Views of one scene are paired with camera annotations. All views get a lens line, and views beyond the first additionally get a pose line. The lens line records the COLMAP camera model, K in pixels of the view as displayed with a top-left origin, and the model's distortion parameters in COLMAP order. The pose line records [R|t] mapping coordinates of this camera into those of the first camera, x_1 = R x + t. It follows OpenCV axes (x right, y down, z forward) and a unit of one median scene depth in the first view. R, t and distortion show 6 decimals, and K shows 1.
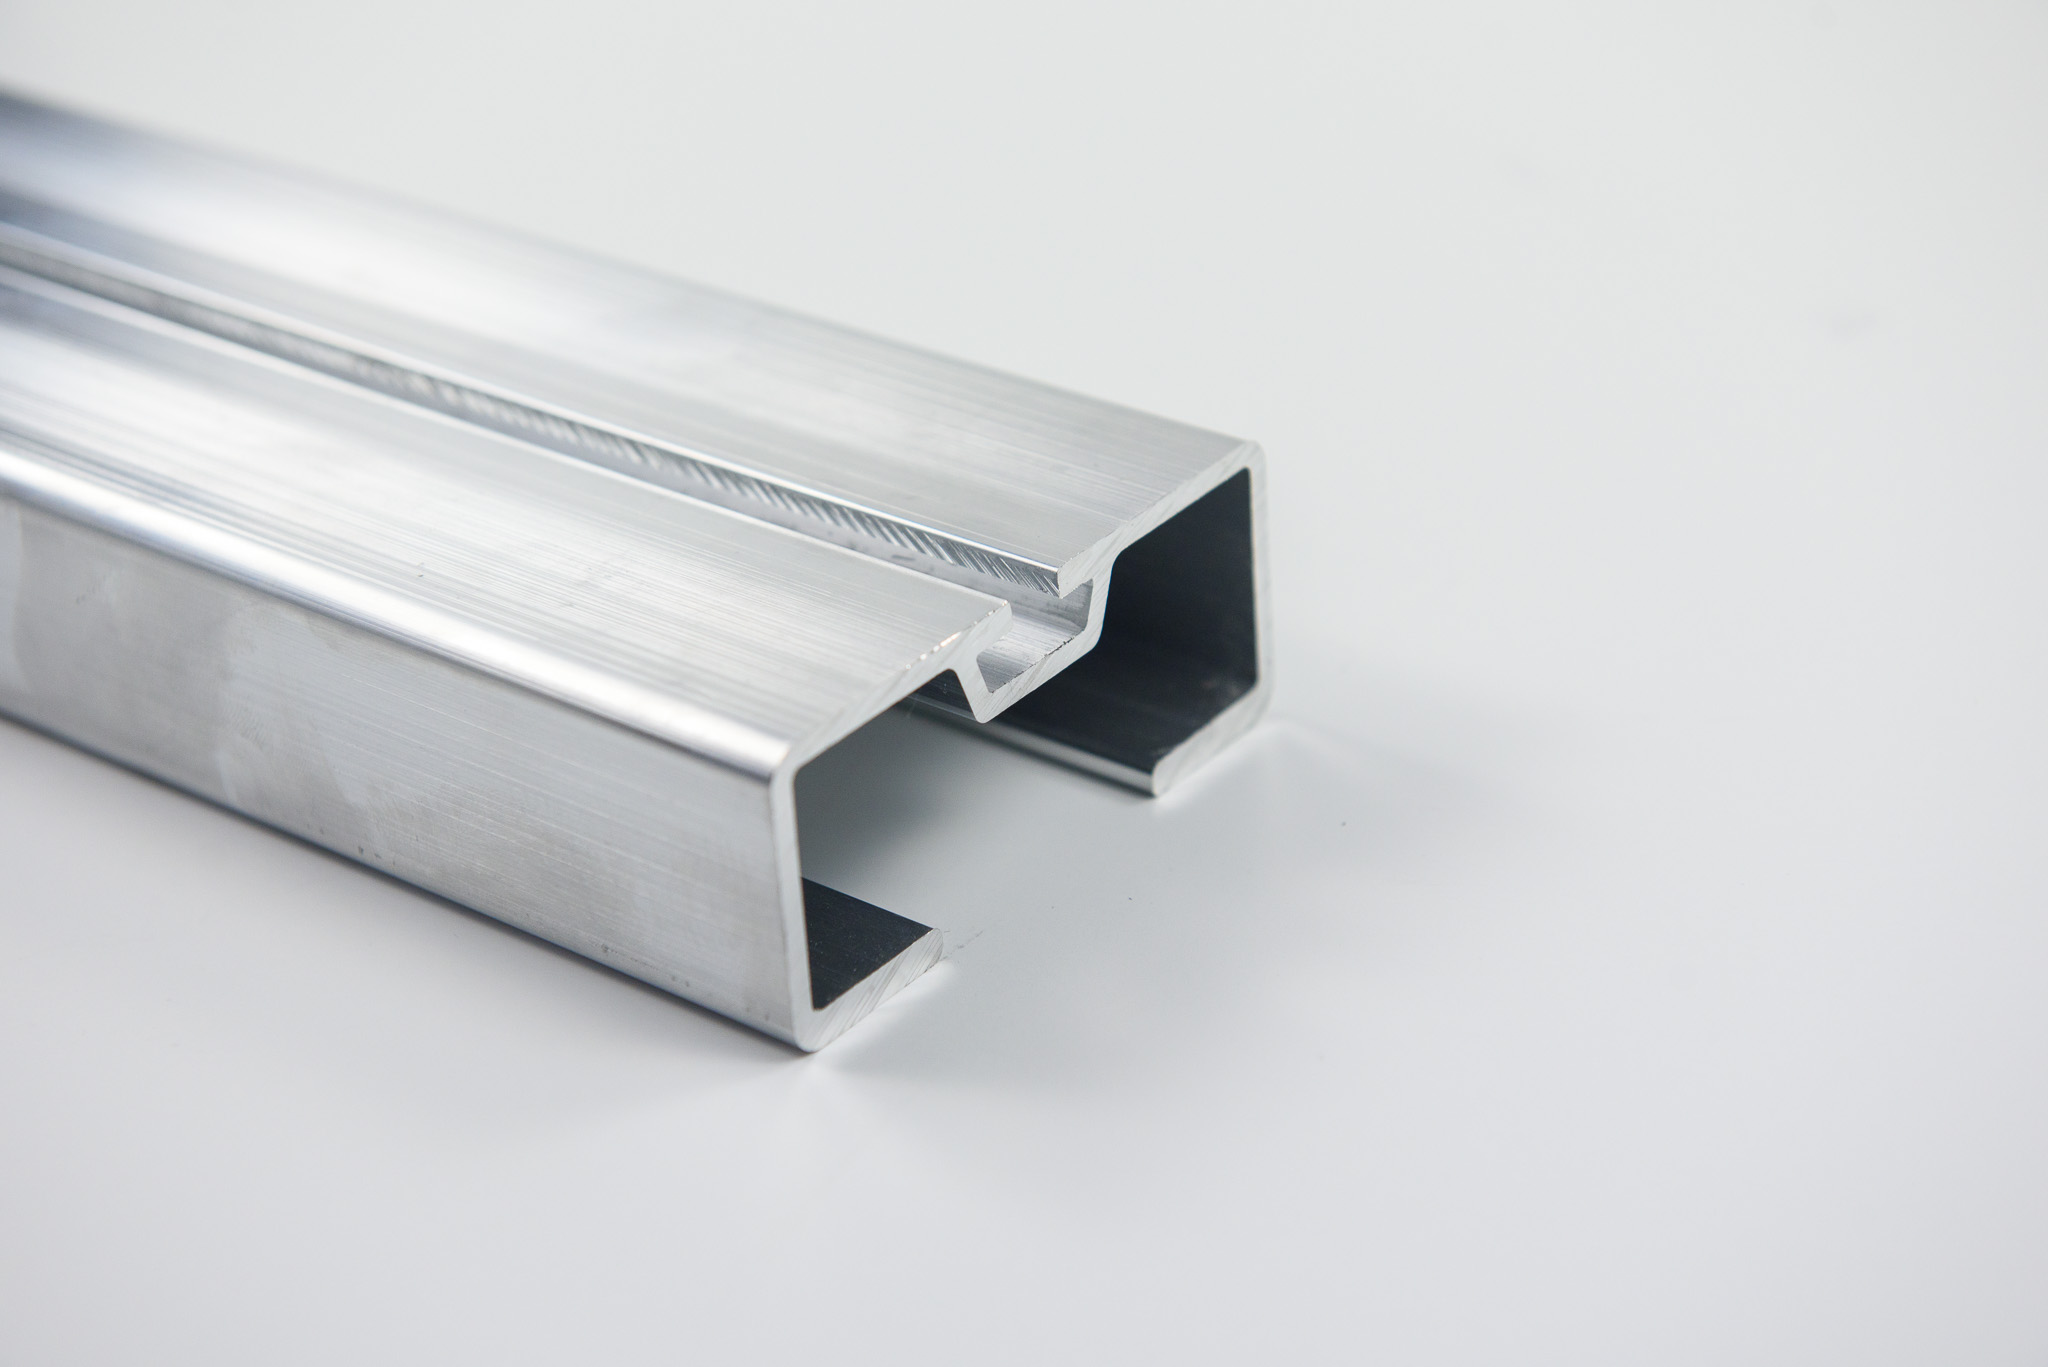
lens RADIAL K [[4069.6, 0, 1024.0], [0, 4069.6, 683.5], [0, 0, 1]] dist [-0.015271, 0.304254]
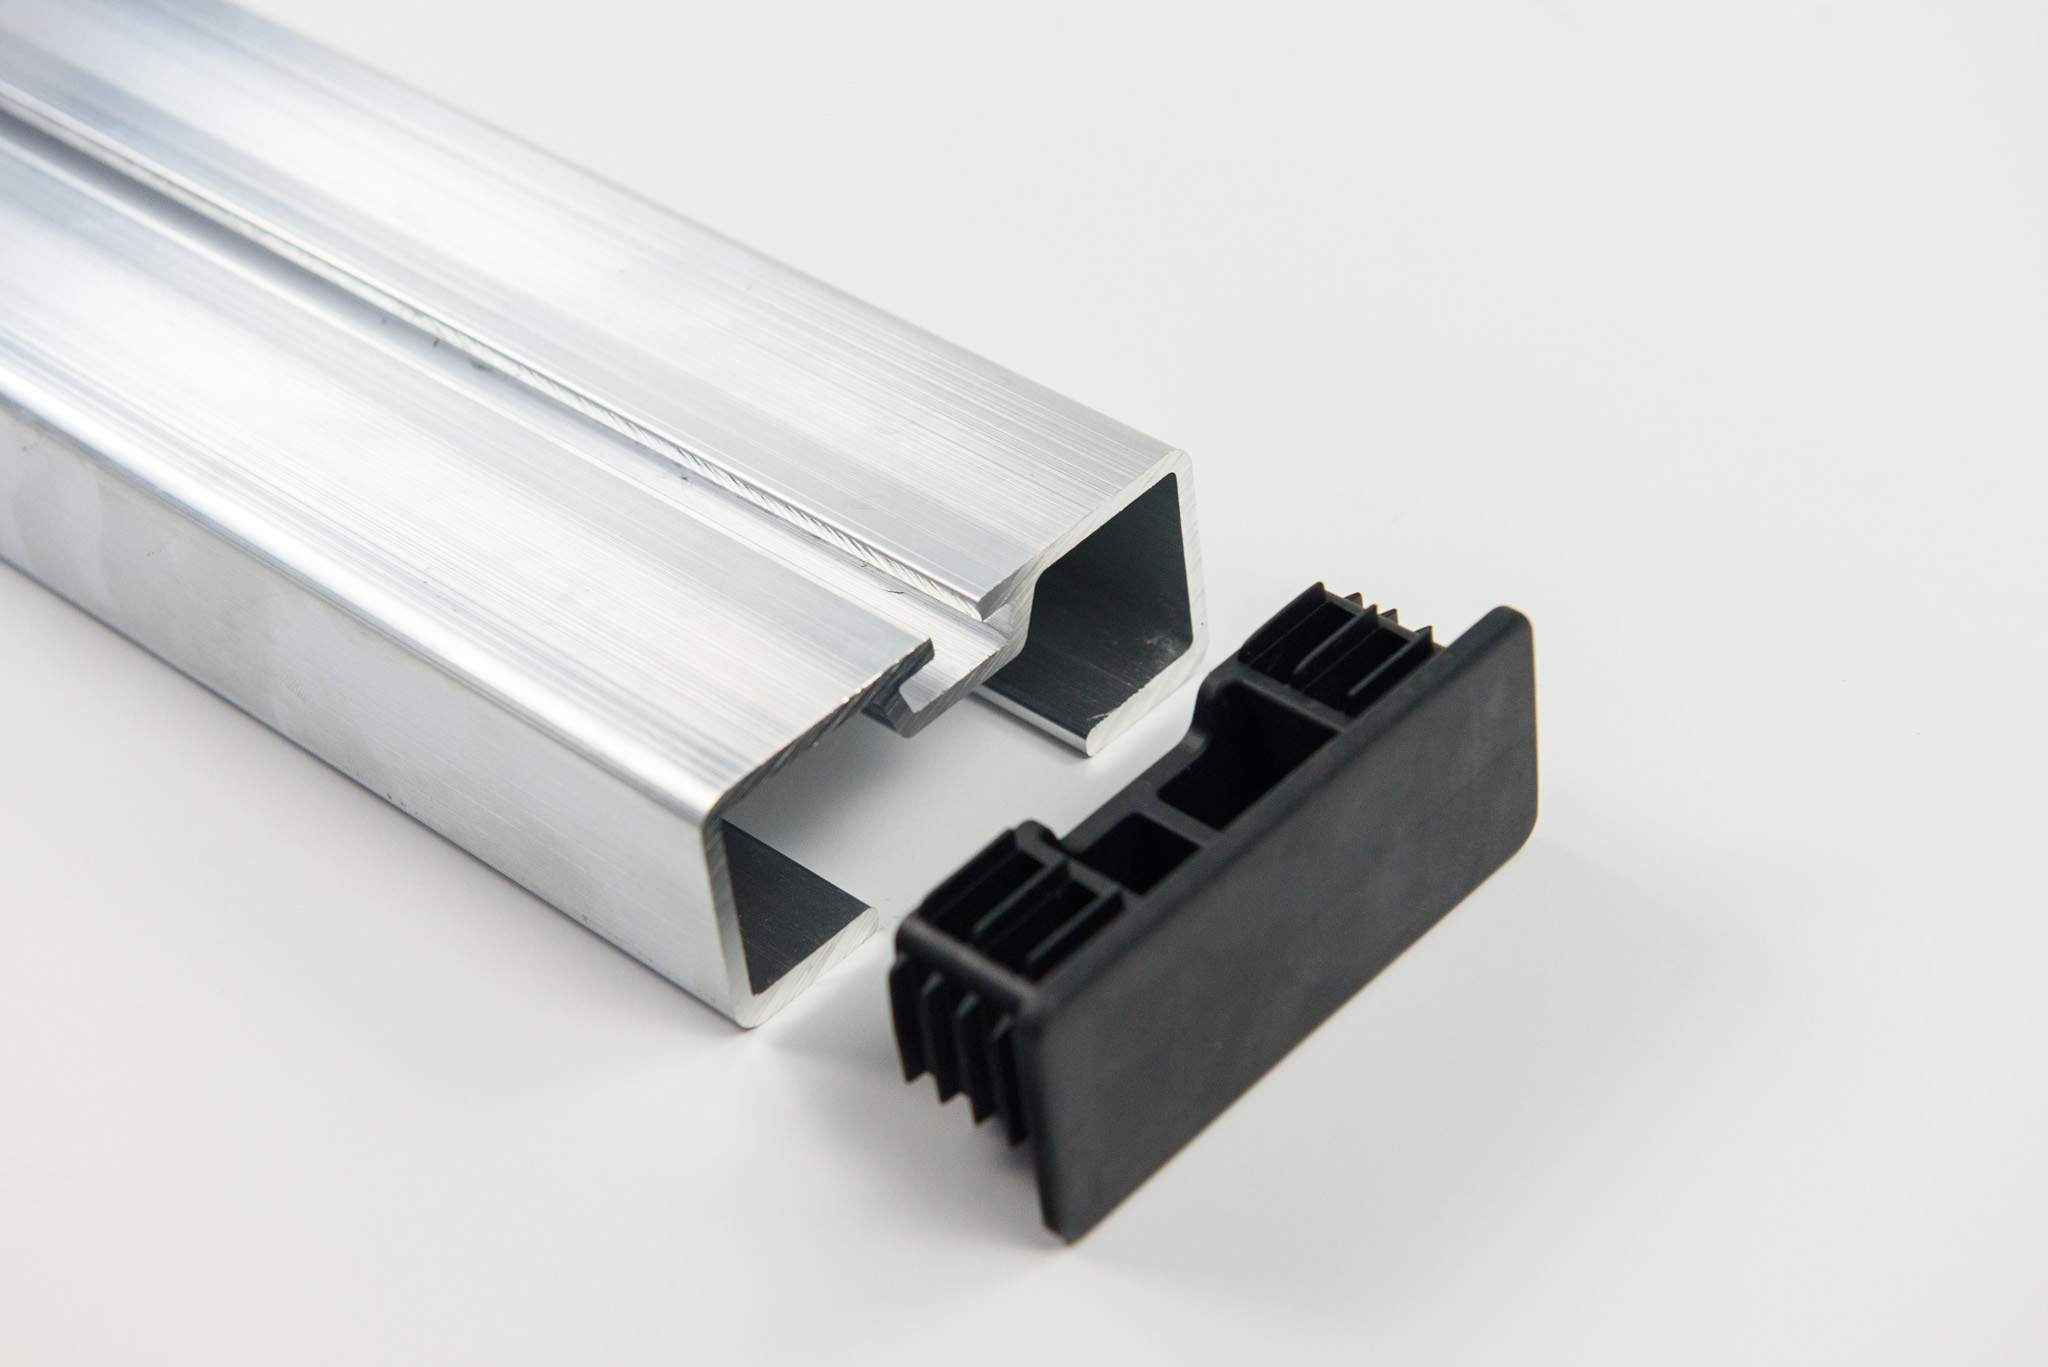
lens RADIAL K [[4069.6, 0, 1024.0], [0, 4069.6, 683.5], [0, 0, 1]] dist [-0.015271, 0.304254]
pose [[0.994730, 0.026551, -0.099031, 0.127308], [-0.005112, 0.977529, 0.210737, -0.232883], [0.102401, -0.209120, 0.972514, -0.087464]]
